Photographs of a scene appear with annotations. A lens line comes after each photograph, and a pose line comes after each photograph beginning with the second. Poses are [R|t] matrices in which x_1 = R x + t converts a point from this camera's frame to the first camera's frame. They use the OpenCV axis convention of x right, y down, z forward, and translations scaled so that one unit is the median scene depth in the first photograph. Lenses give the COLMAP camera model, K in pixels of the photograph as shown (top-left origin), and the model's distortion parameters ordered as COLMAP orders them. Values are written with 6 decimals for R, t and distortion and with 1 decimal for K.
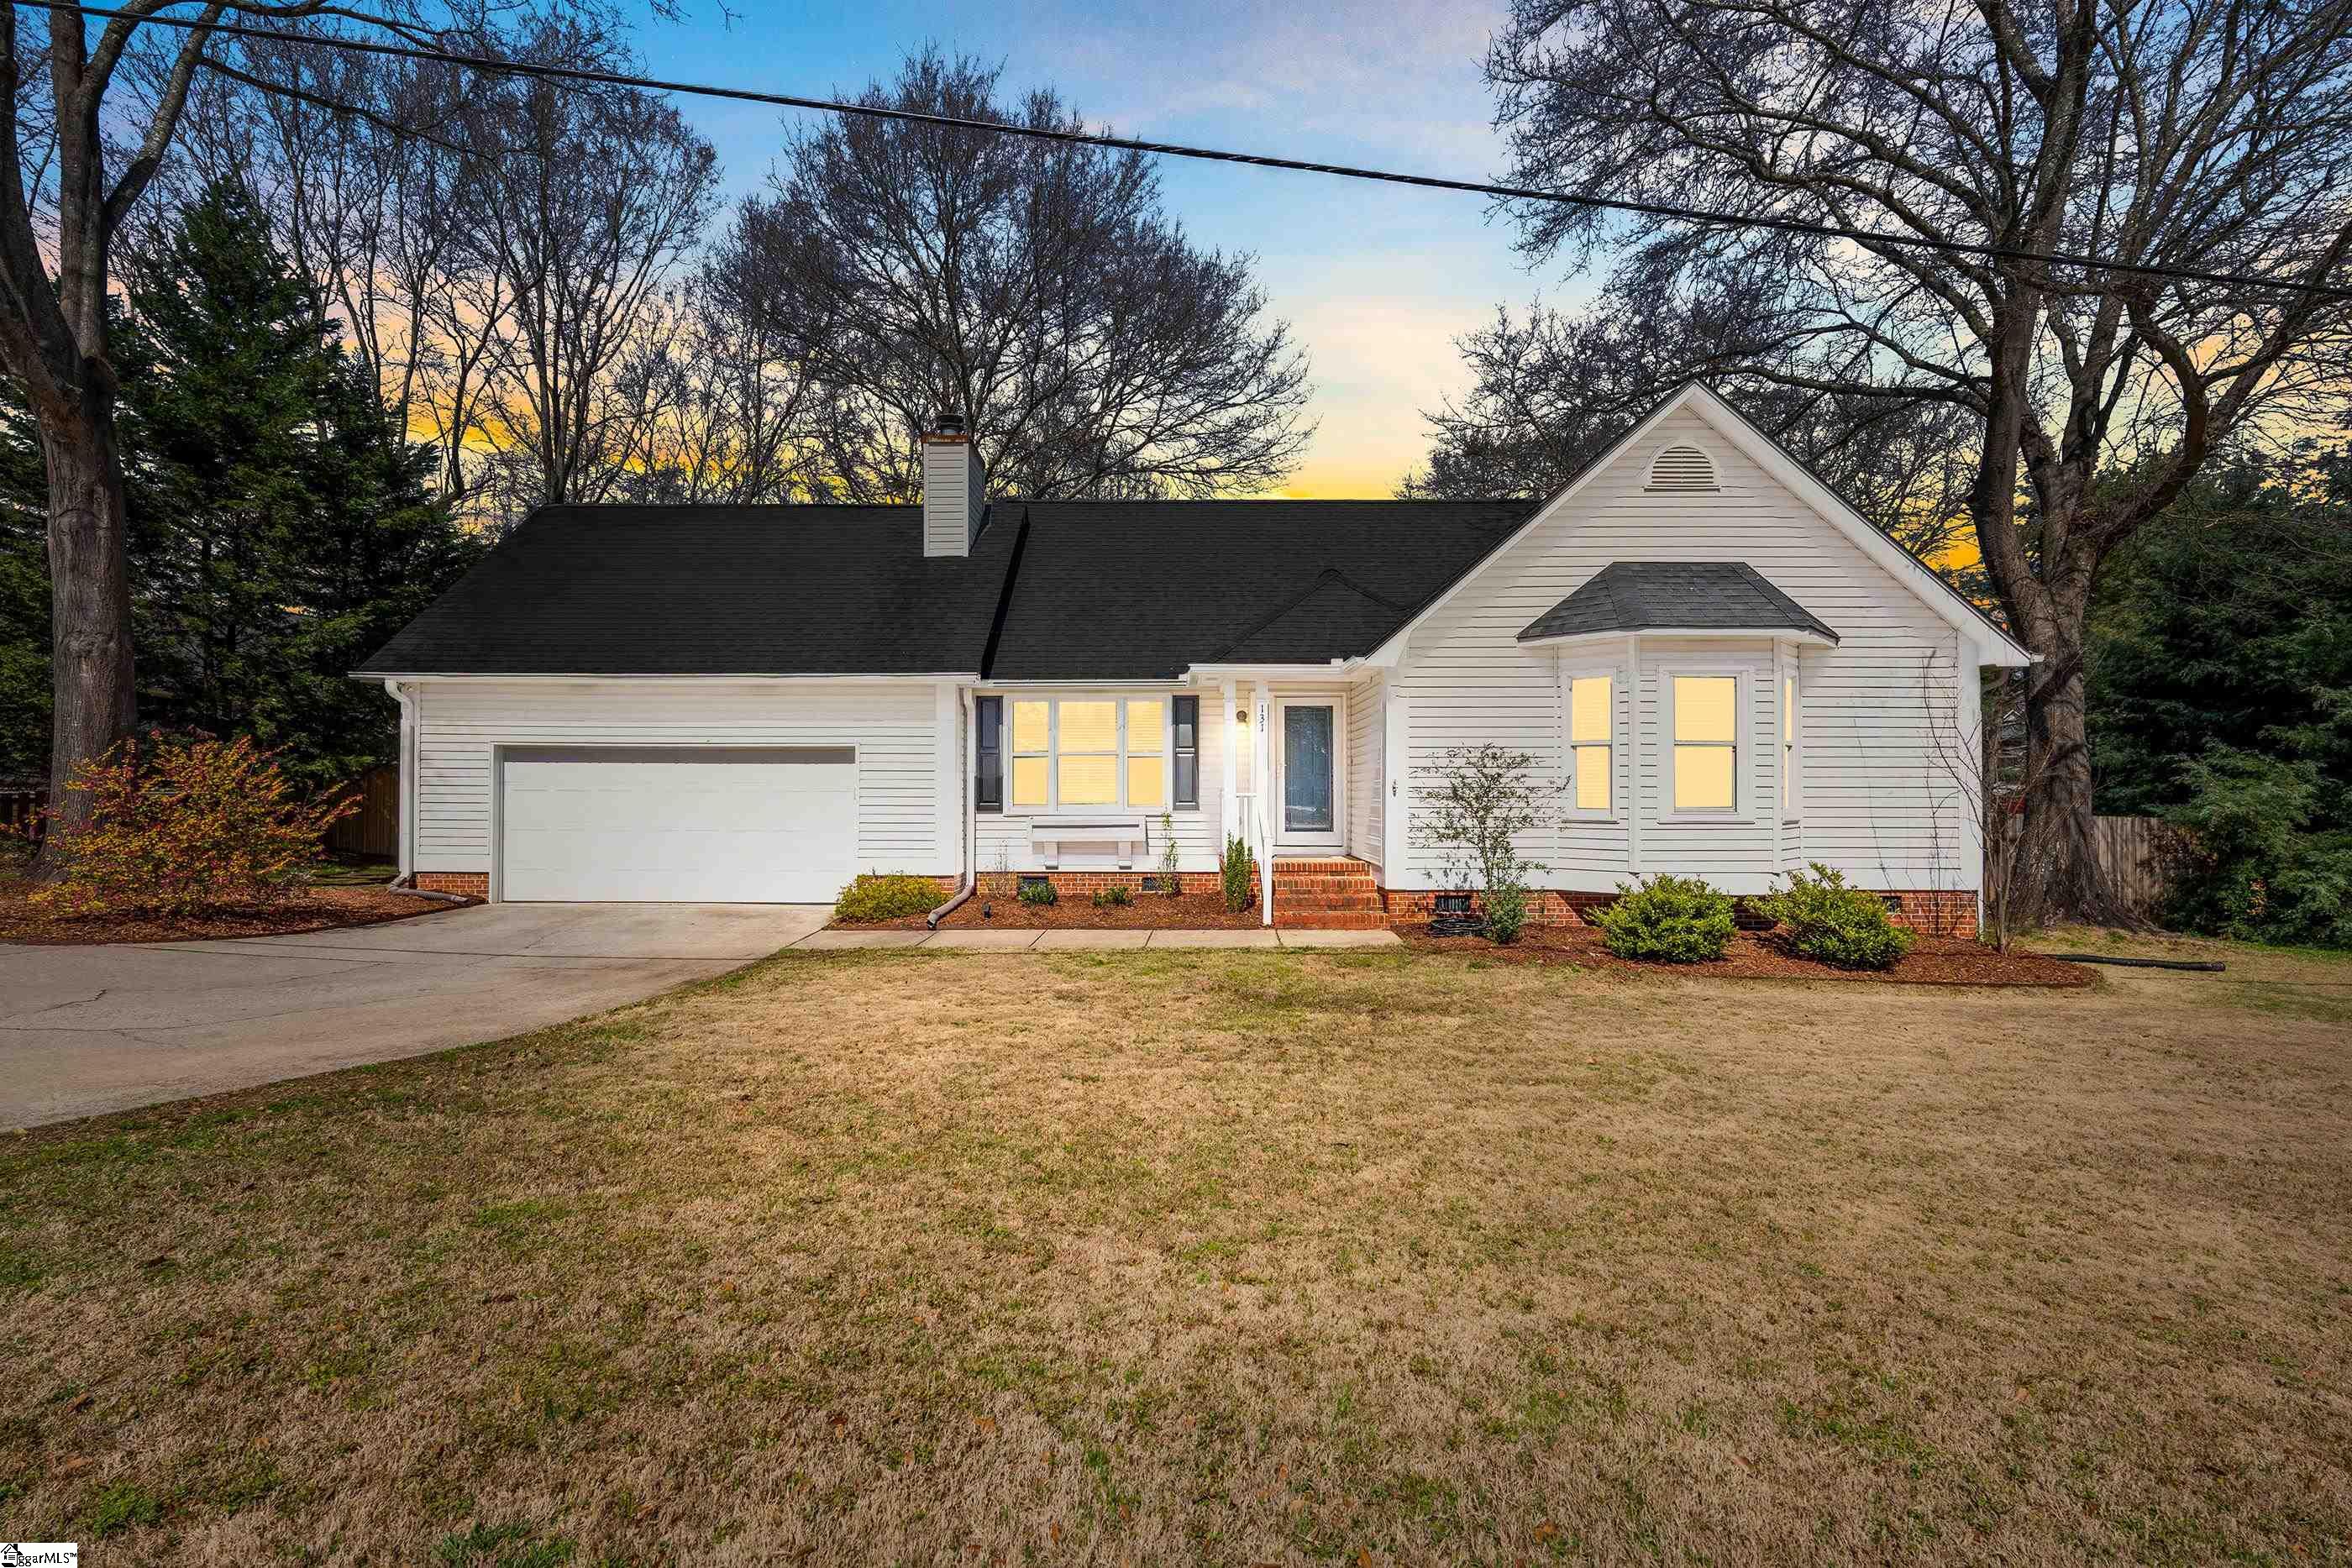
lens RADIAL K [[1055.2, 0, 1176.0], [0, 1055.2, 784.0], [0, 0, 1]] dist [-0.001349, 0.000224]
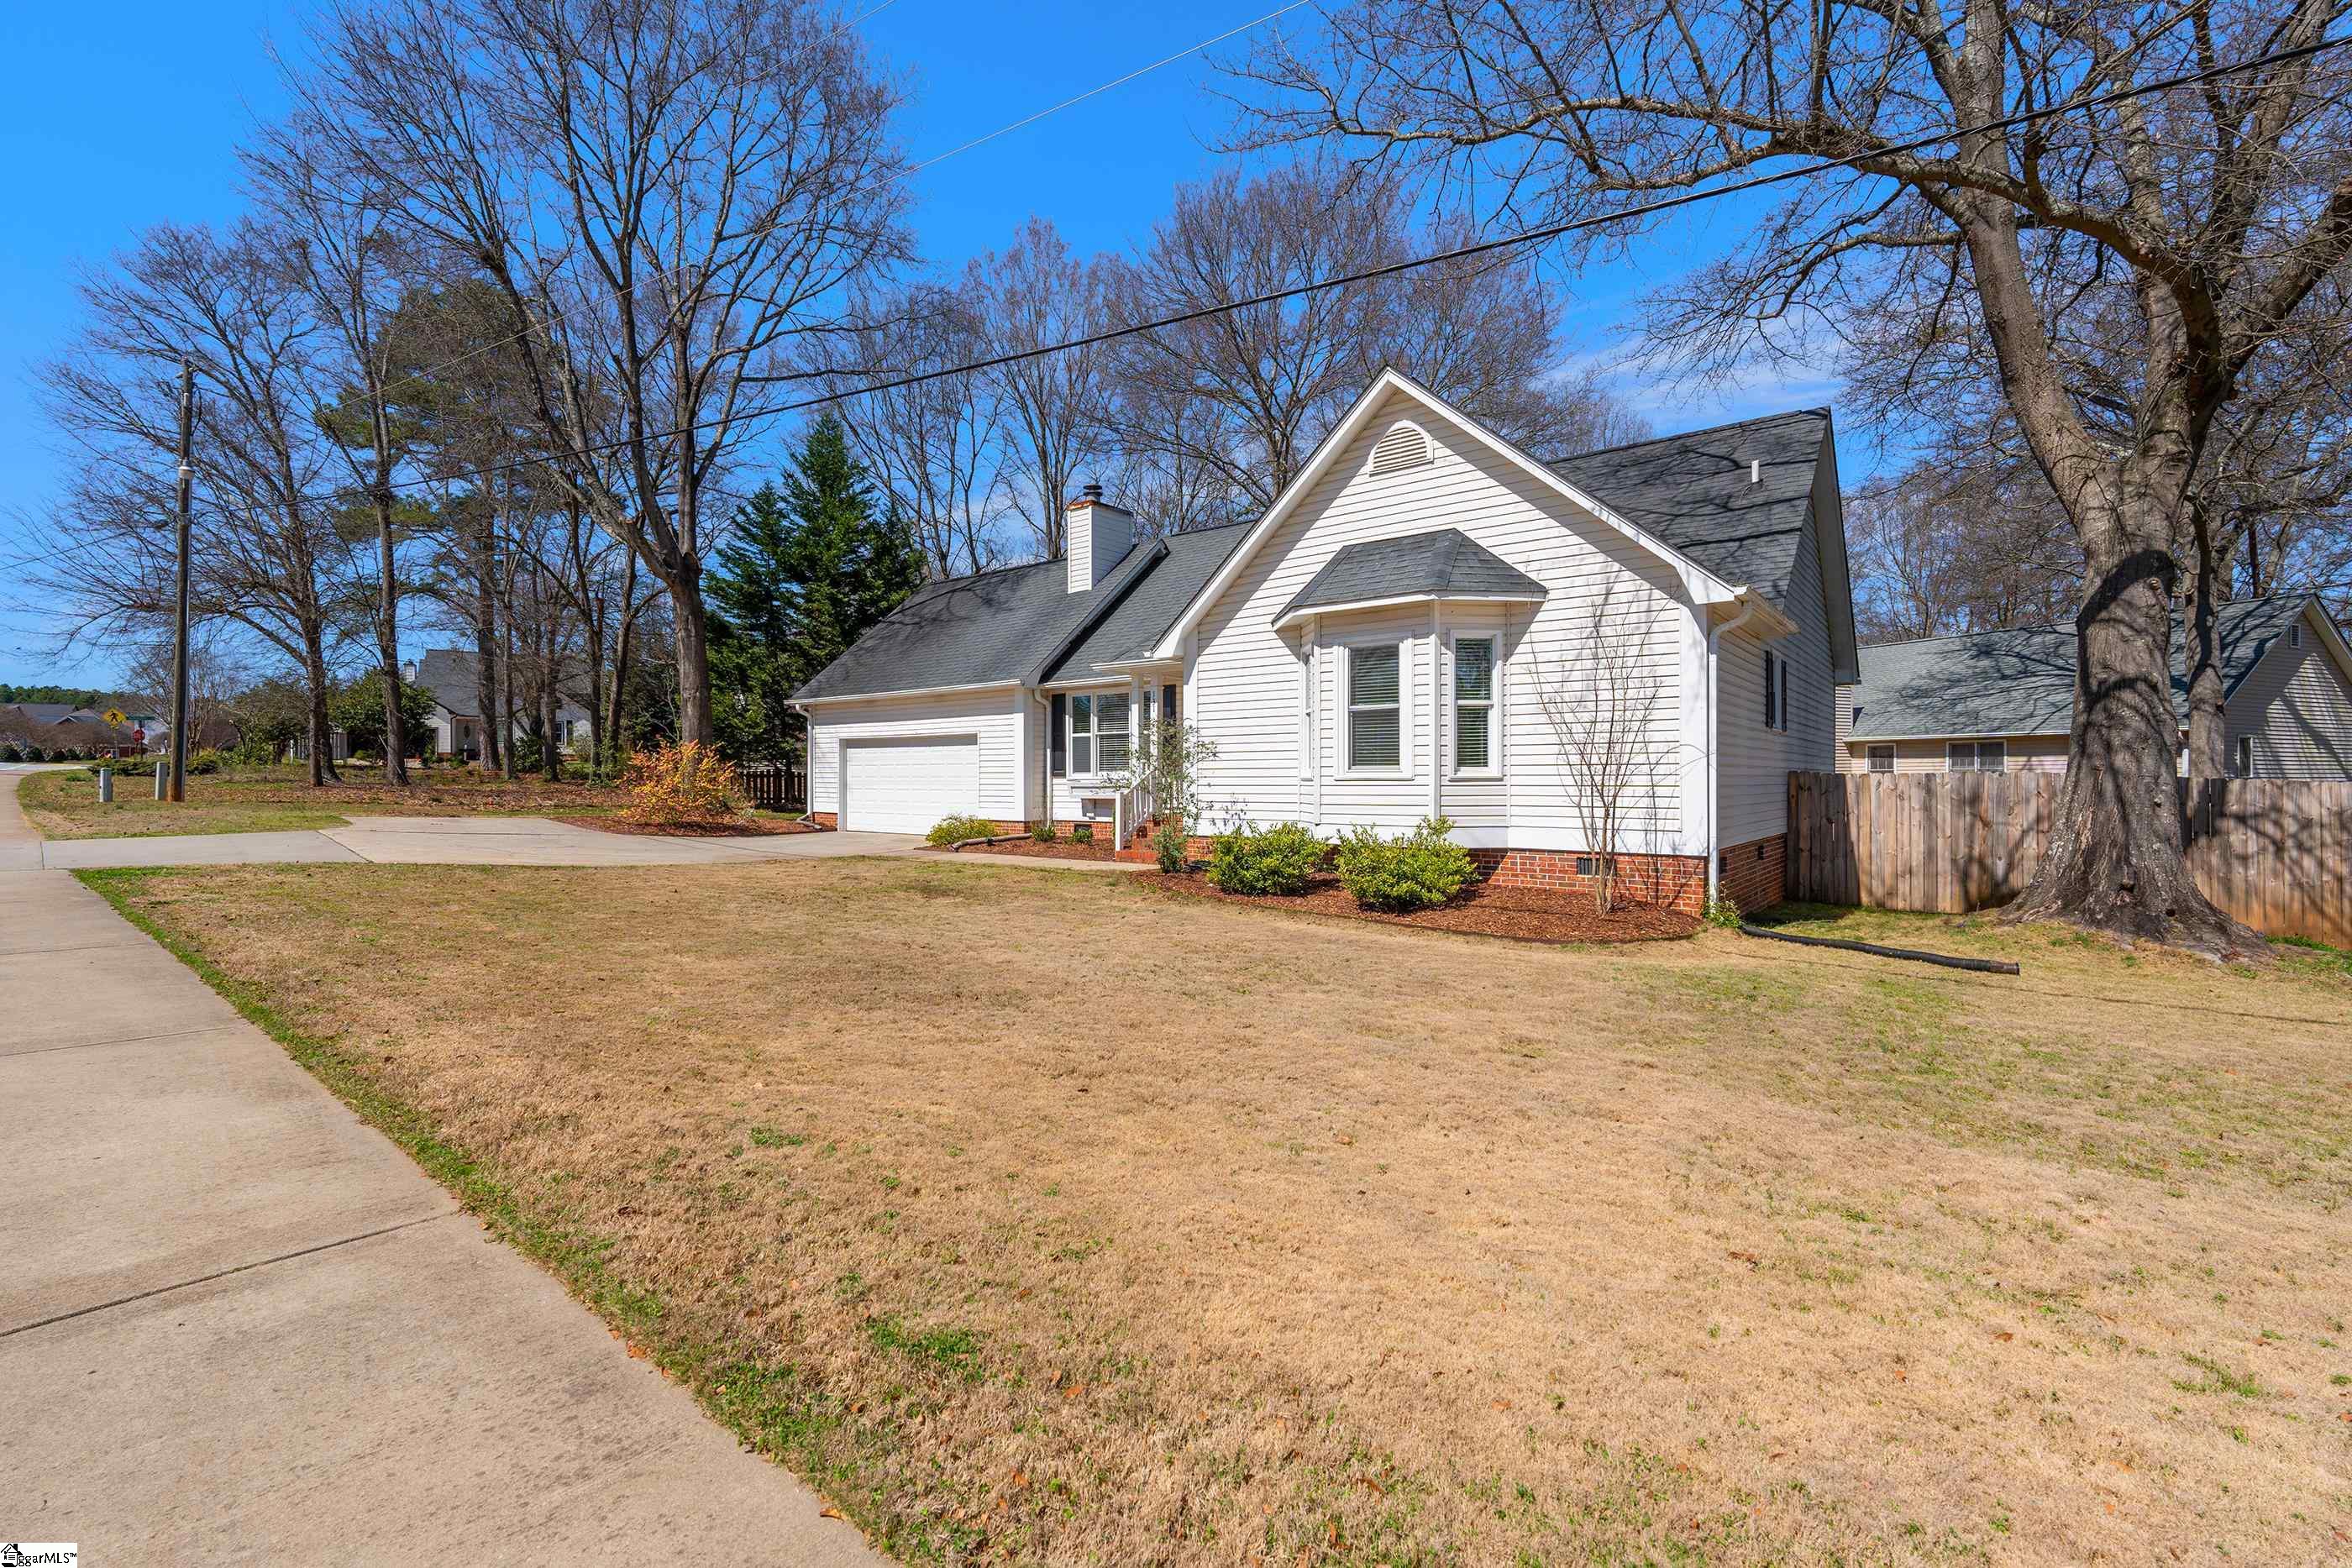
lens RADIAL K [[1055.2, 0, 1176.0], [0, 1055.2, 784.0], [0, 0, 1]] dist [-0.001349, 0.000224]
pose [[0.768769, -0.000029, -0.639527, 0.986856], [0.007765, 0.999927, 0.009289, 0.027889], [0.639480, -0.012107, 0.768713, 0.031786]]
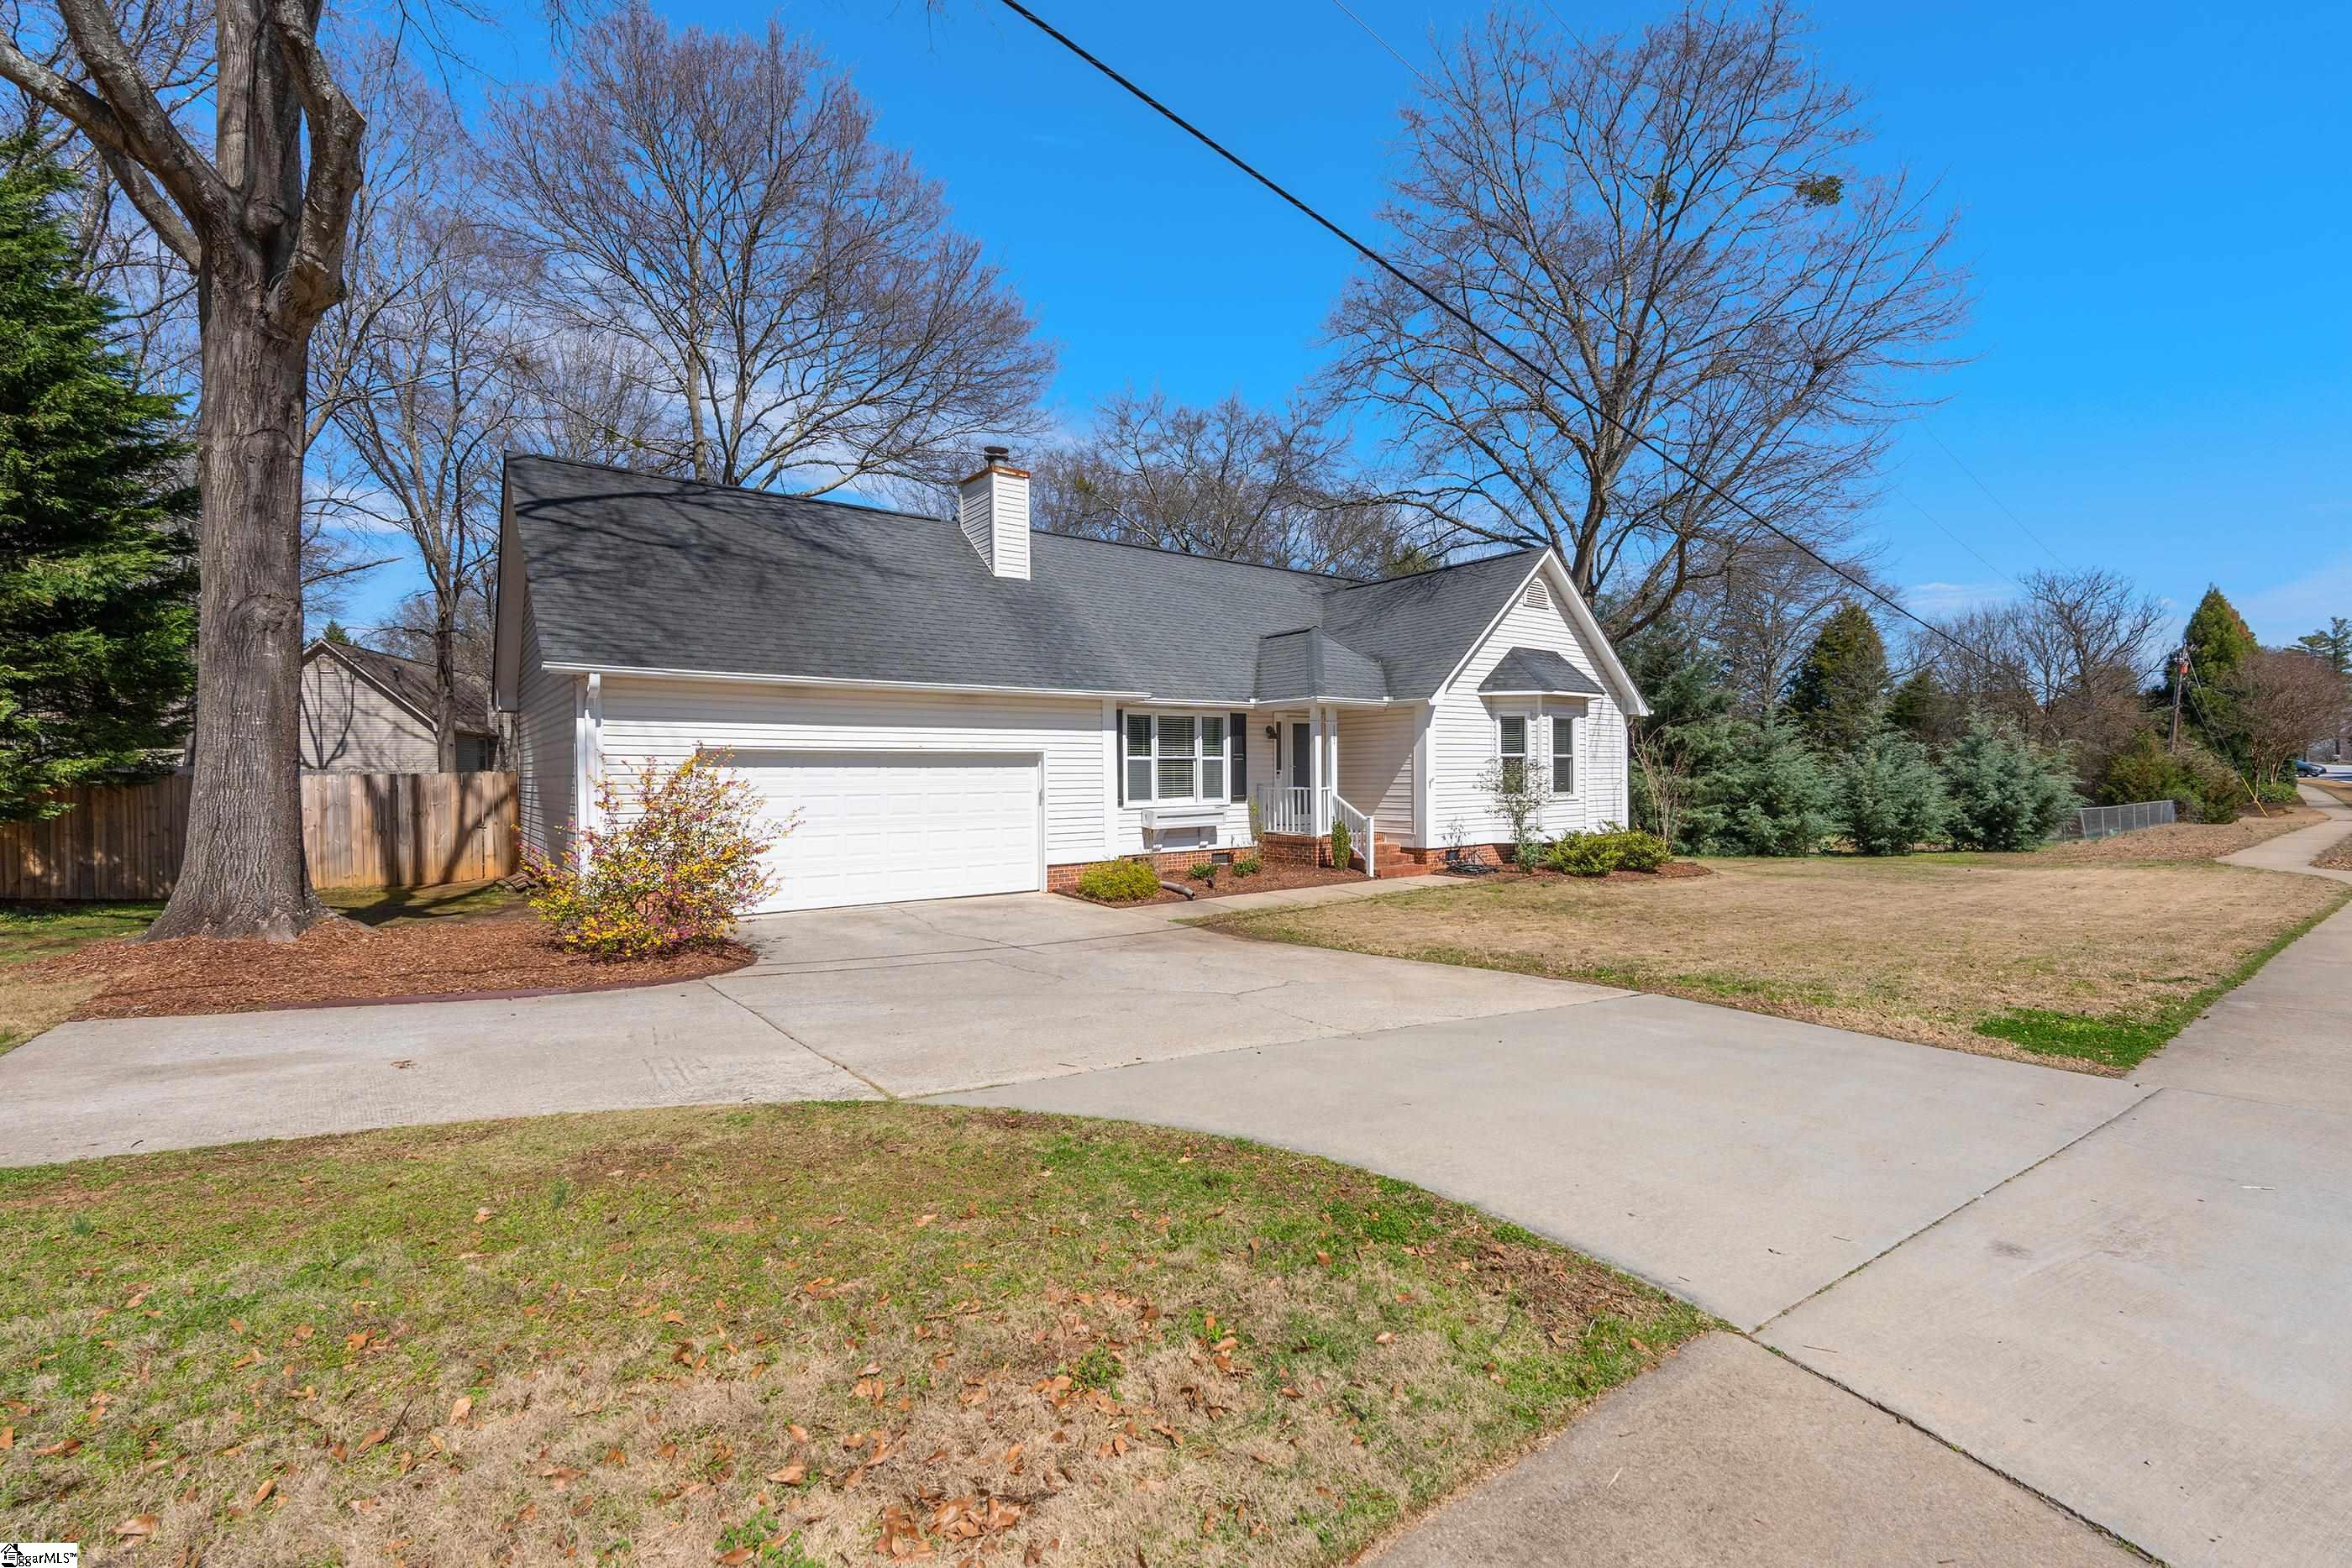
lens RADIAL K [[1055.2, 0, 1176.0], [0, 1055.2, 784.0], [0, 0, 1]] dist [-0.001349, 0.000224]
pose [[0.778229, -0.014417, 0.627815, -1.019735], [0.003406, 0.999819, 0.018738, -0.024595], [-0.627971, -0.012444, 0.778137, 0.027344]]
